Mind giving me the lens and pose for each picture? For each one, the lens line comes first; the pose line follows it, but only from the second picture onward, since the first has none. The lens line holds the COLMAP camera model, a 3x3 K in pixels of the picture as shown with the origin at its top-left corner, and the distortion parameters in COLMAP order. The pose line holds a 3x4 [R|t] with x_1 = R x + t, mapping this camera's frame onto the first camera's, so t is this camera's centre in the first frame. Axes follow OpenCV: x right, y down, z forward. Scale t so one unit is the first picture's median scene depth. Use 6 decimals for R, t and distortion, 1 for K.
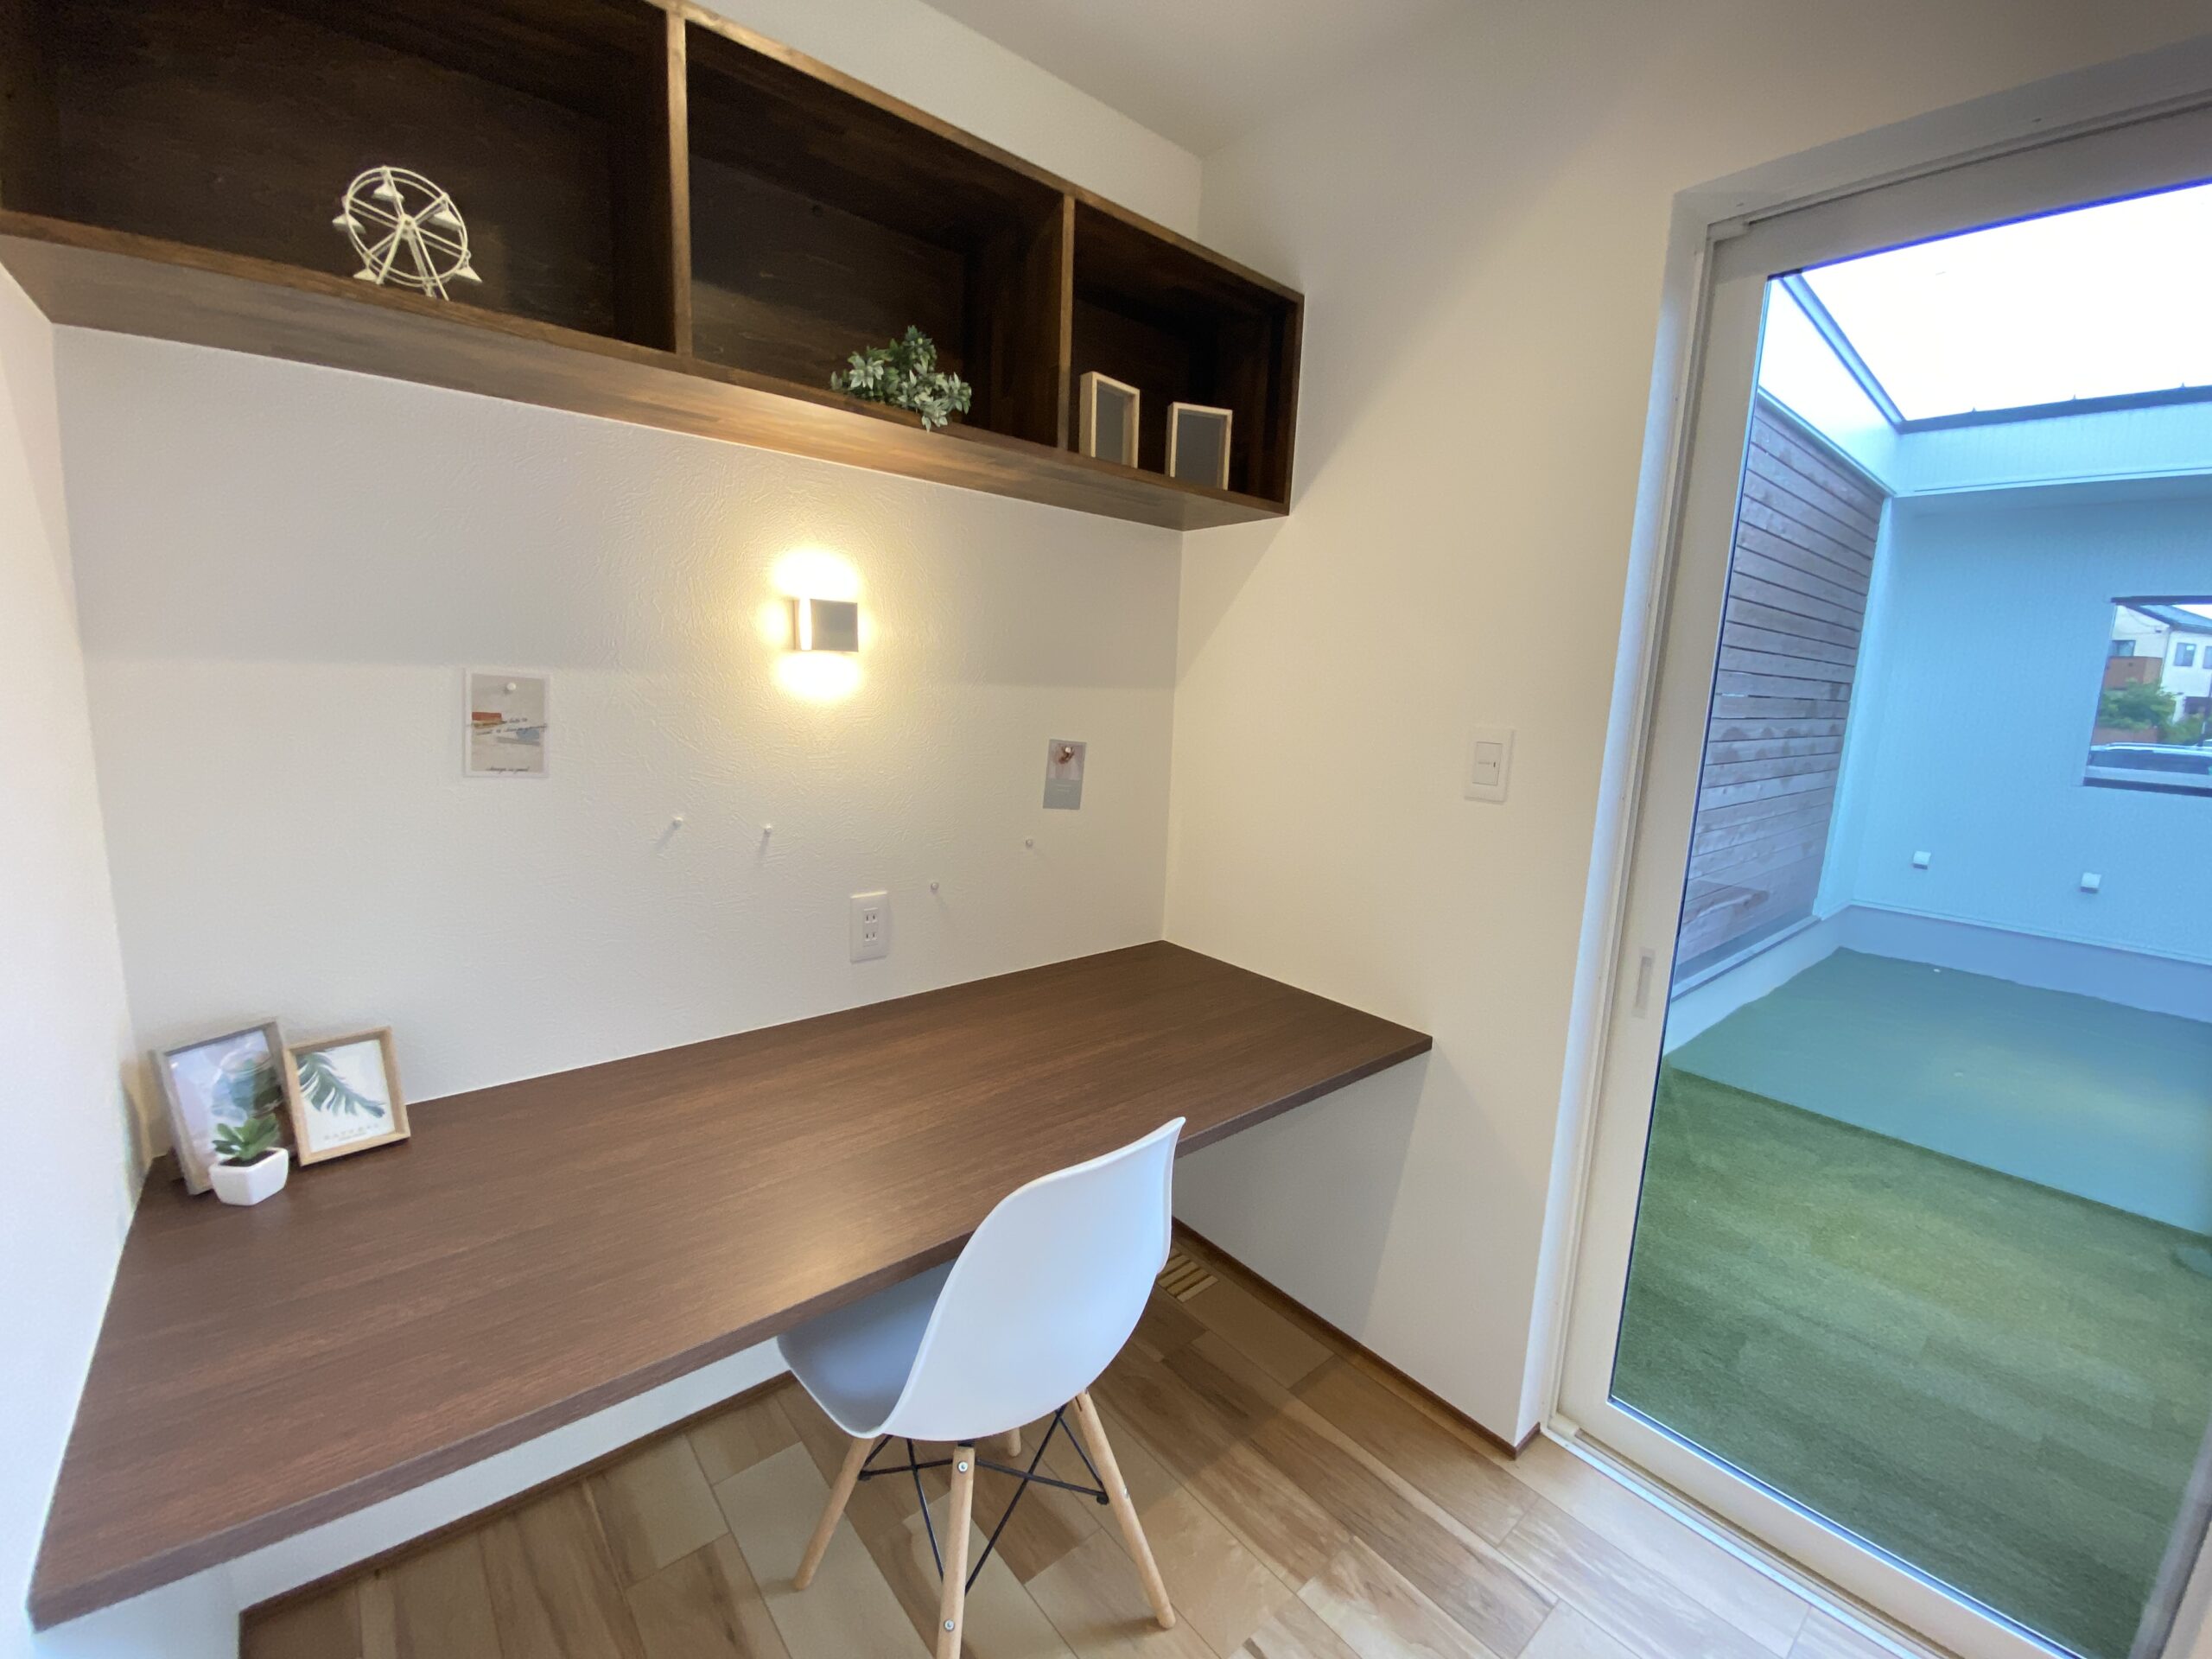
lens RADIAL K [[900.3, 0, 1119.5], [0, 900.3, 830.8], [0, 0, 1]] dist [0.003962, -0.010988]
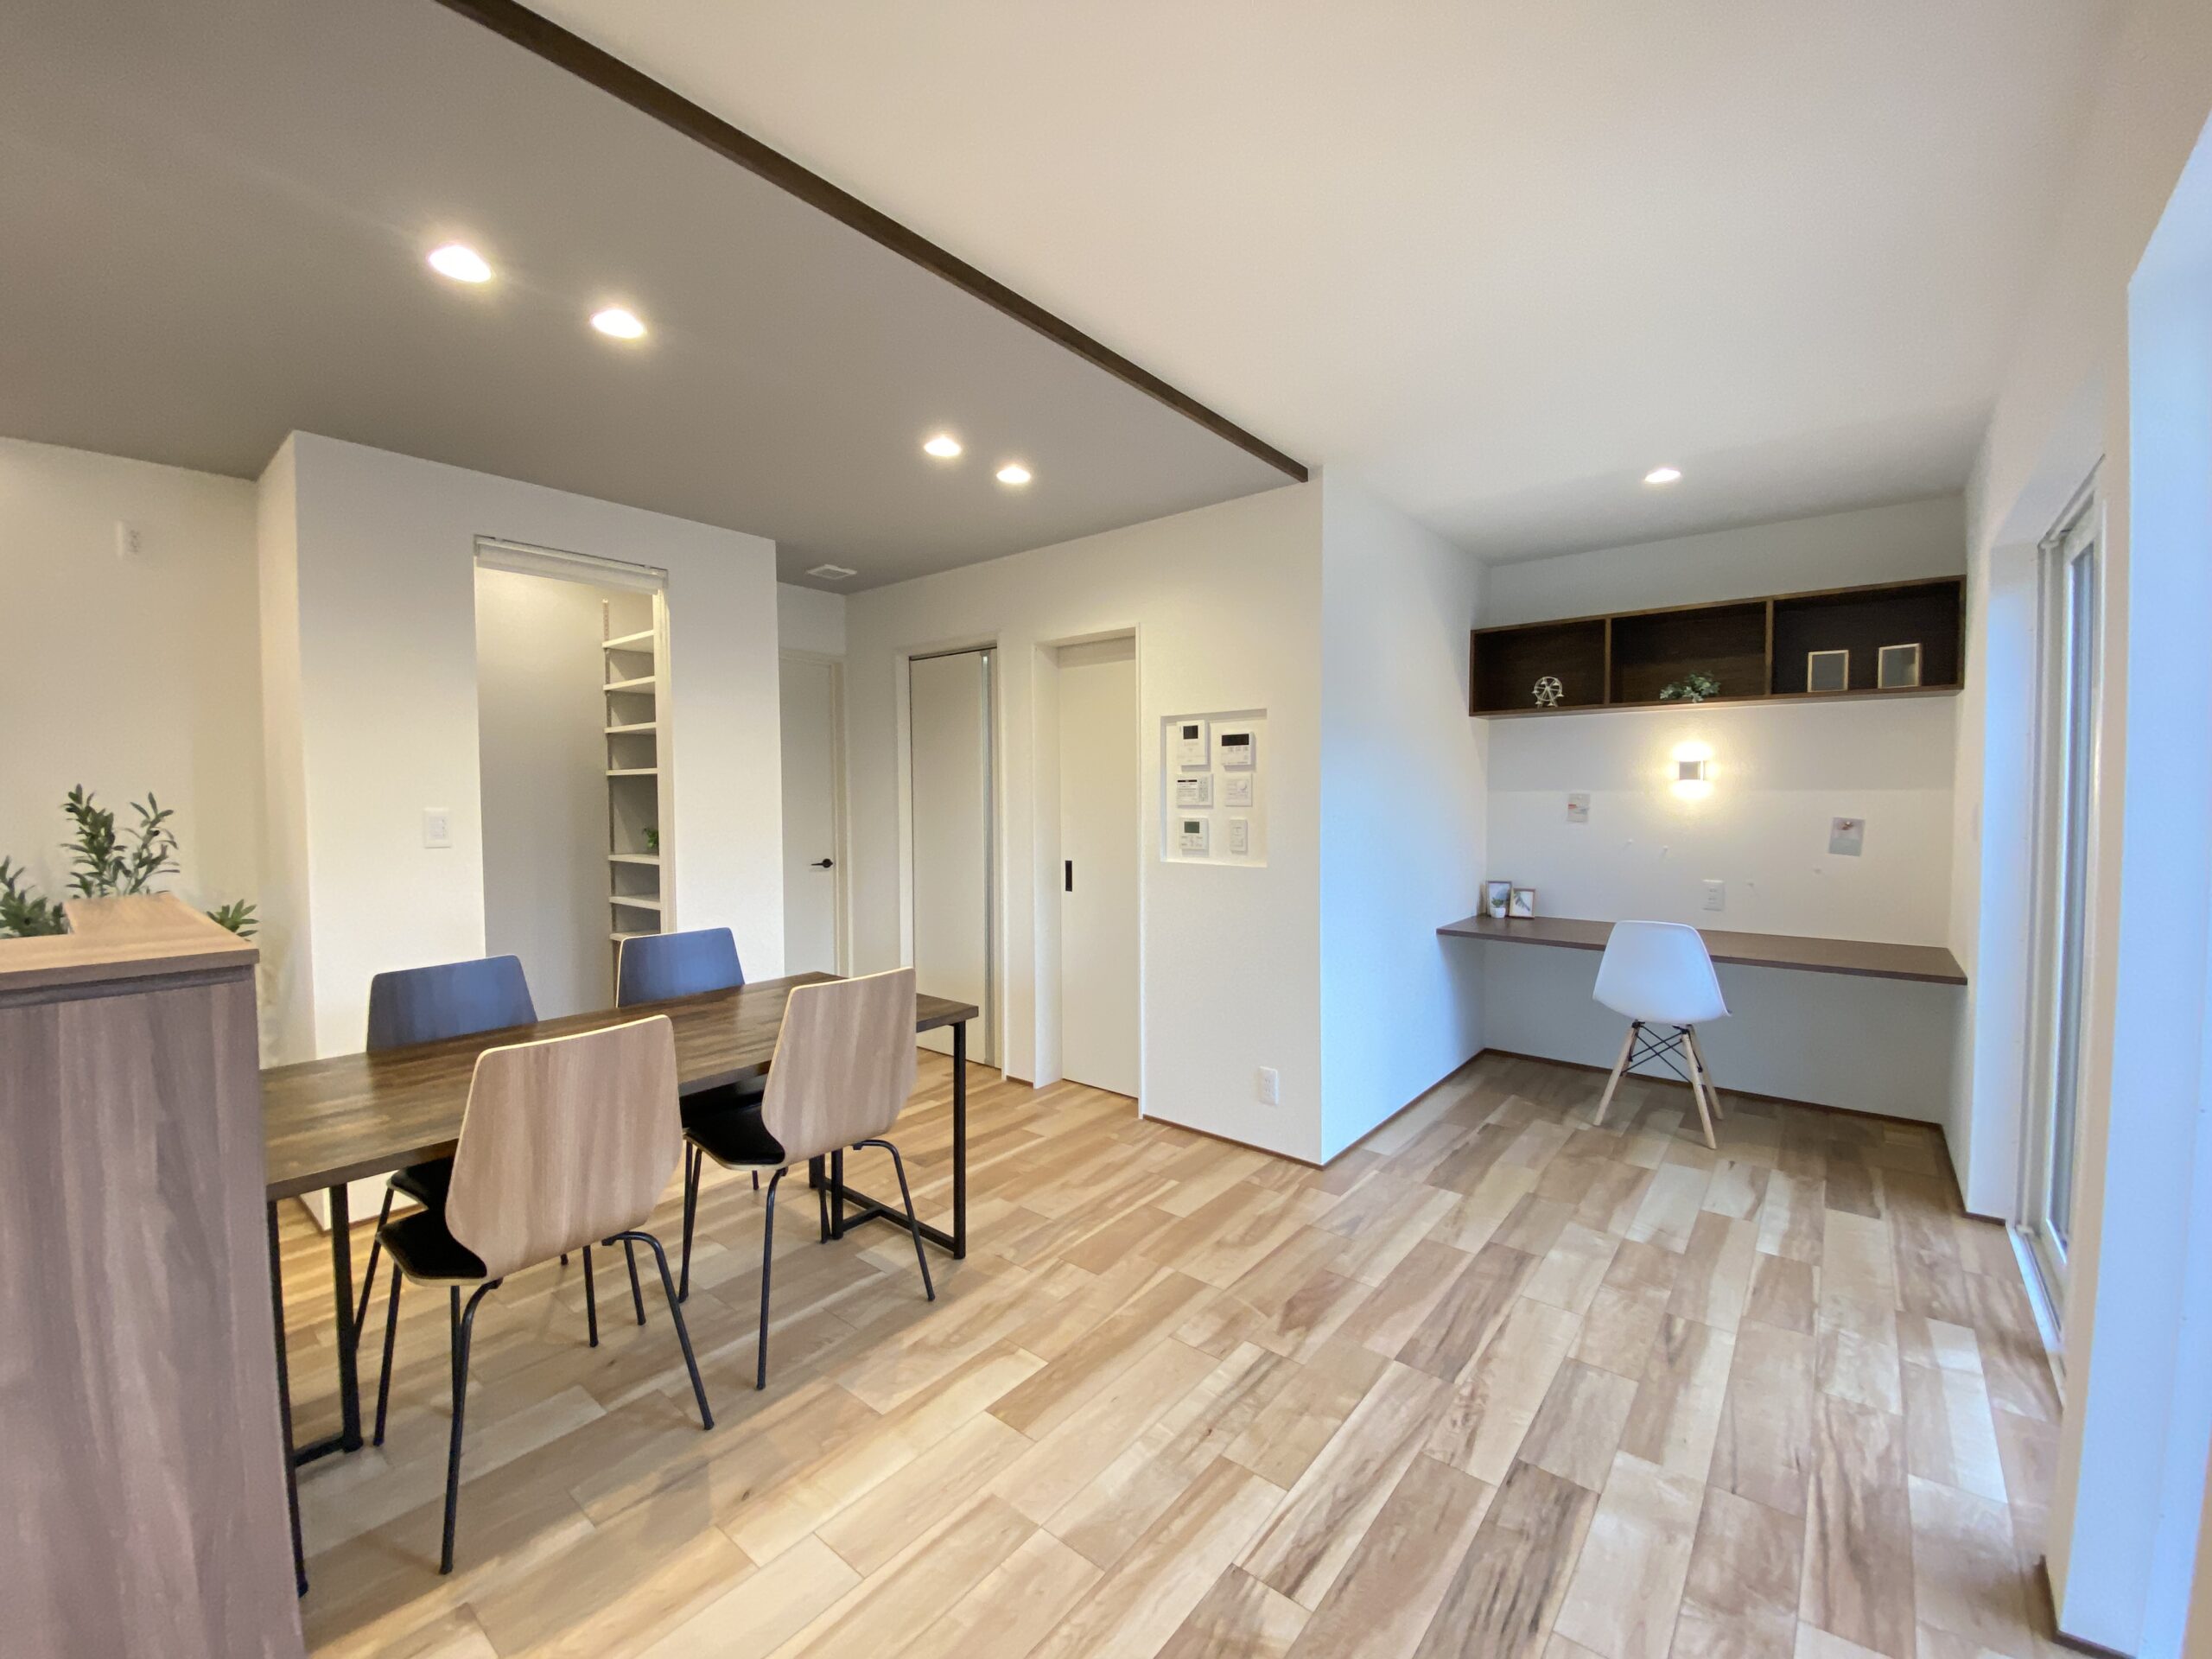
lens RADIAL K [[900.3, 0, 1105.1], [0, 900.3, 828.8], [0, 0, 1]] dist [0.003962, -0.010988]
pose [[0.183368, -0.000796, -0.983044, 2.064396], [-0.151648, 0.988007, -0.029087, 0.291297], [0.971277, 0.154410, 0.181048, -1.174695]]
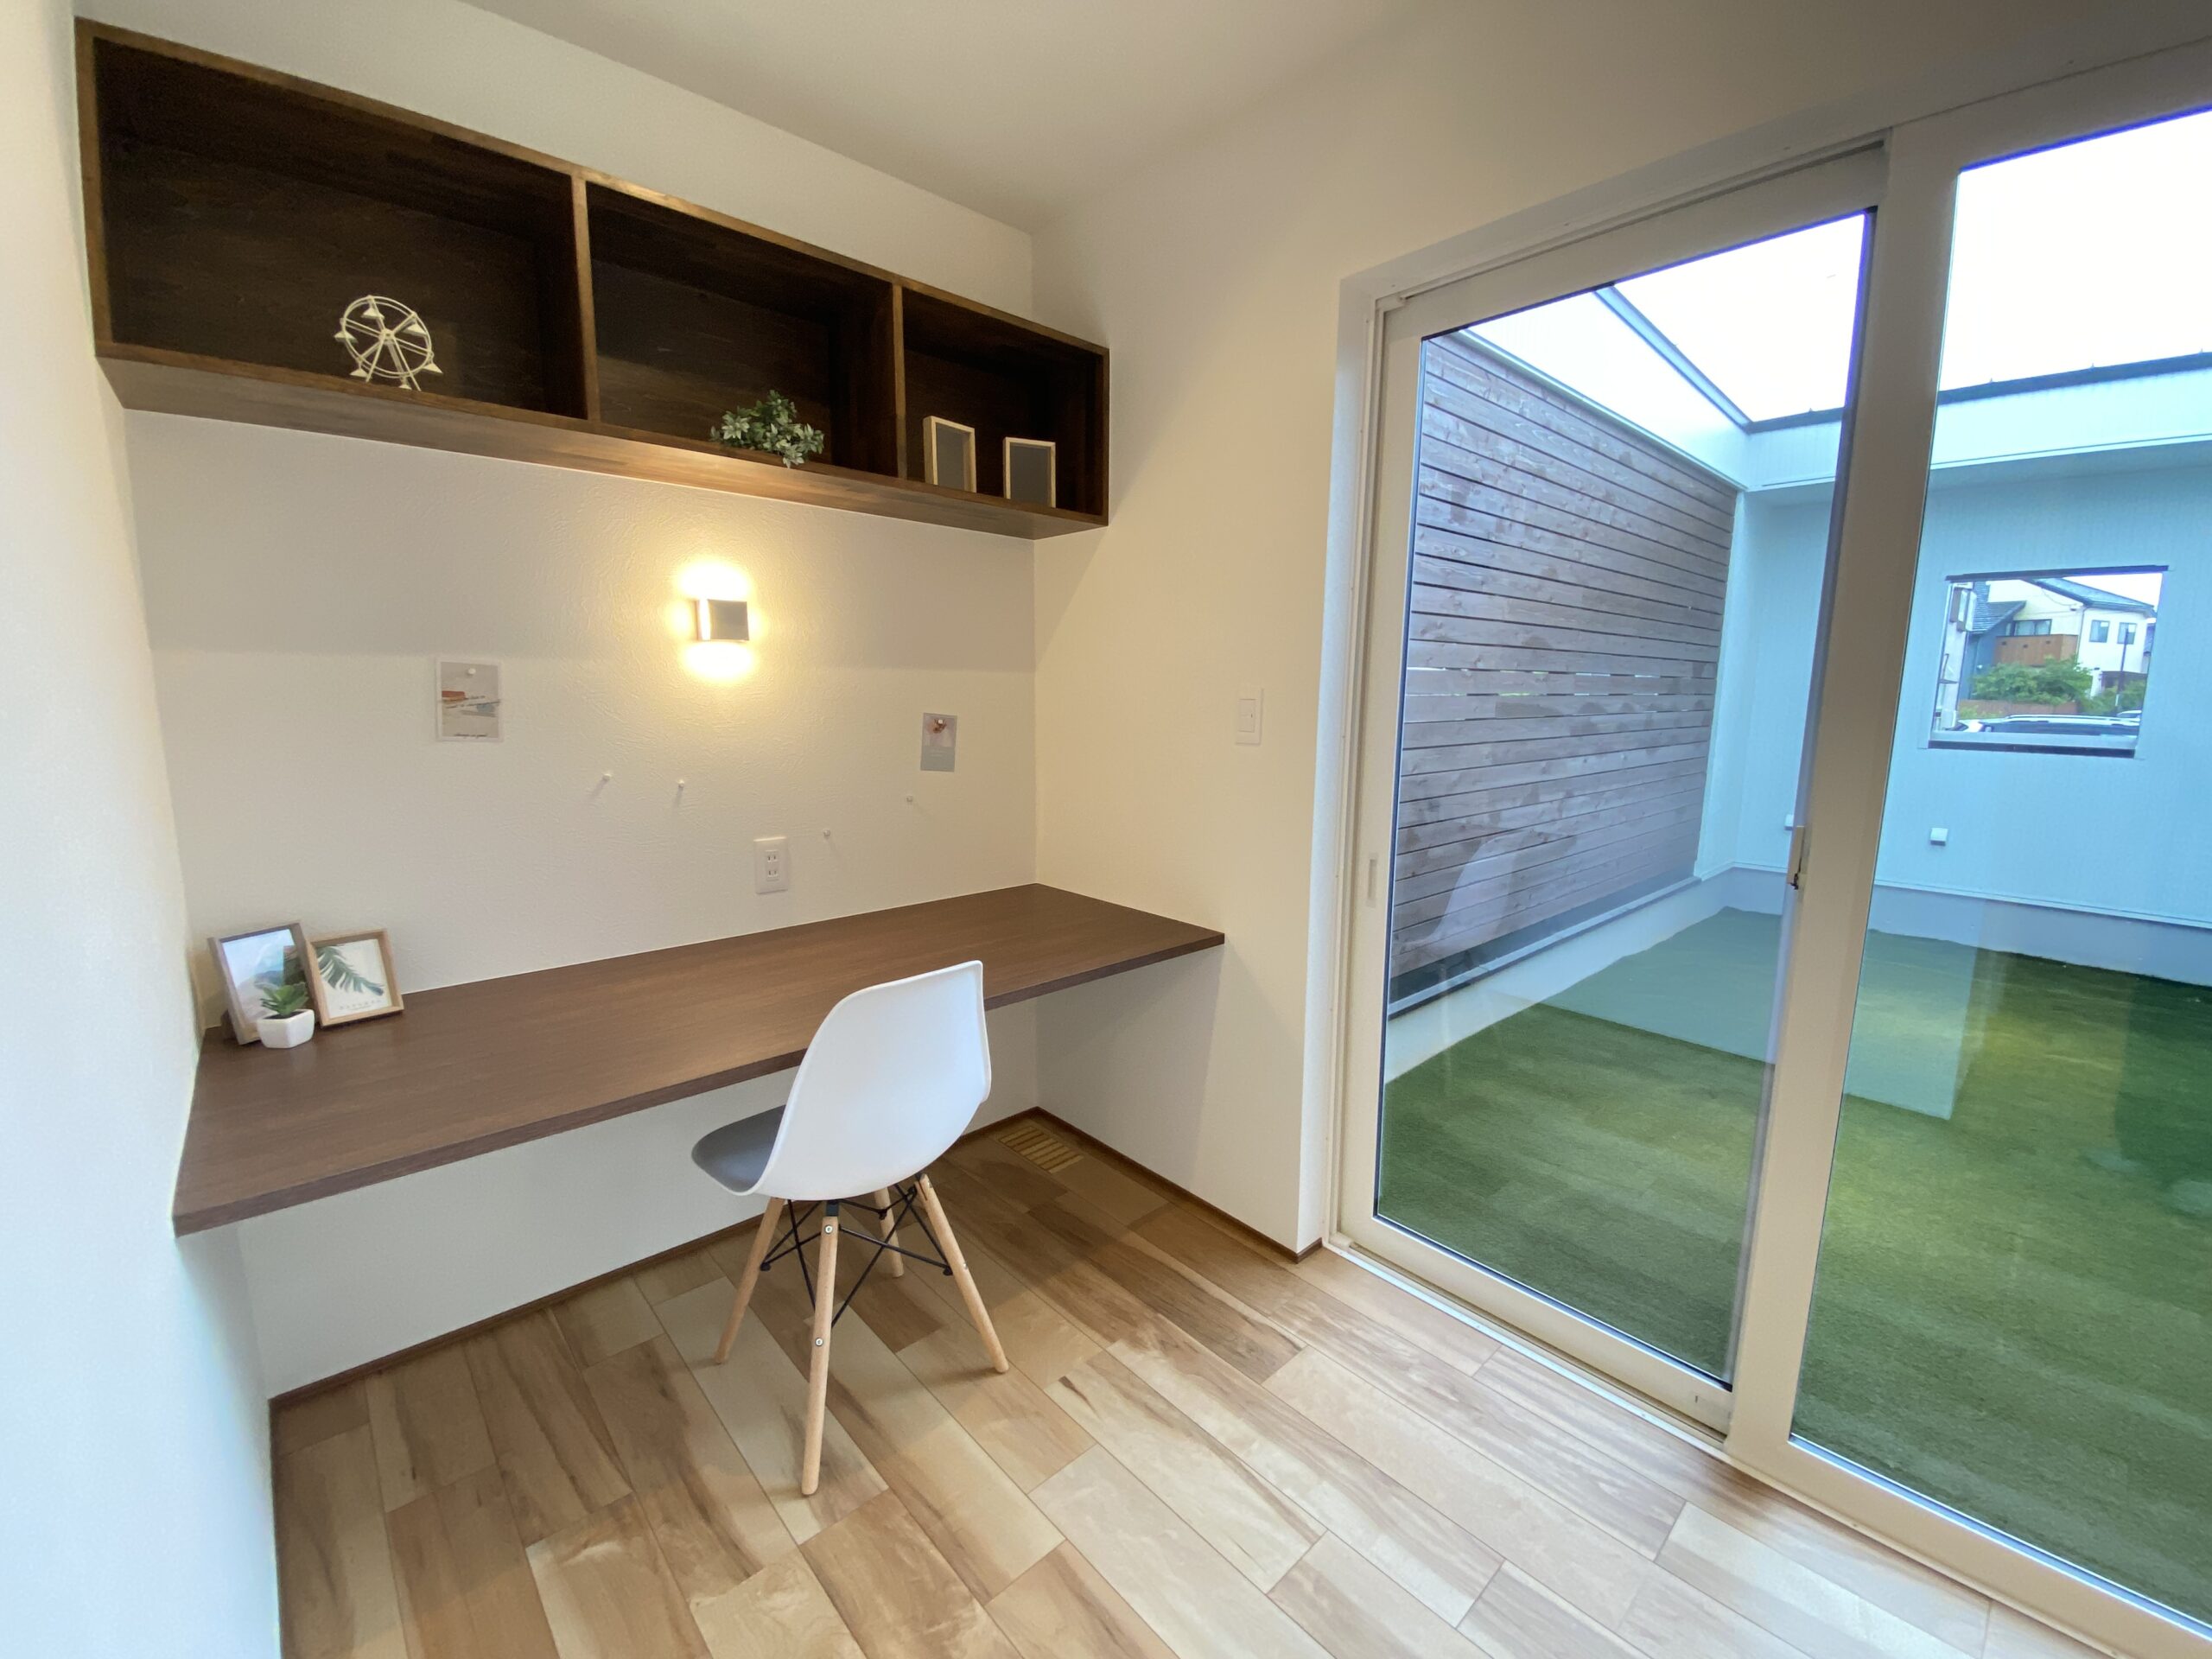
lens RADIAL K [[900.3, 0, 1119.6], [0, 900.3, 831.6], [0, 0, 1]] dist [0.003962, -0.010988]
pose [[0.998812, -0.035076, 0.033835, 0.187259], [0.035326, 0.999353, -0.006806, 0.101670], [-0.033574, 0.007993, 0.999404, -0.296182]]
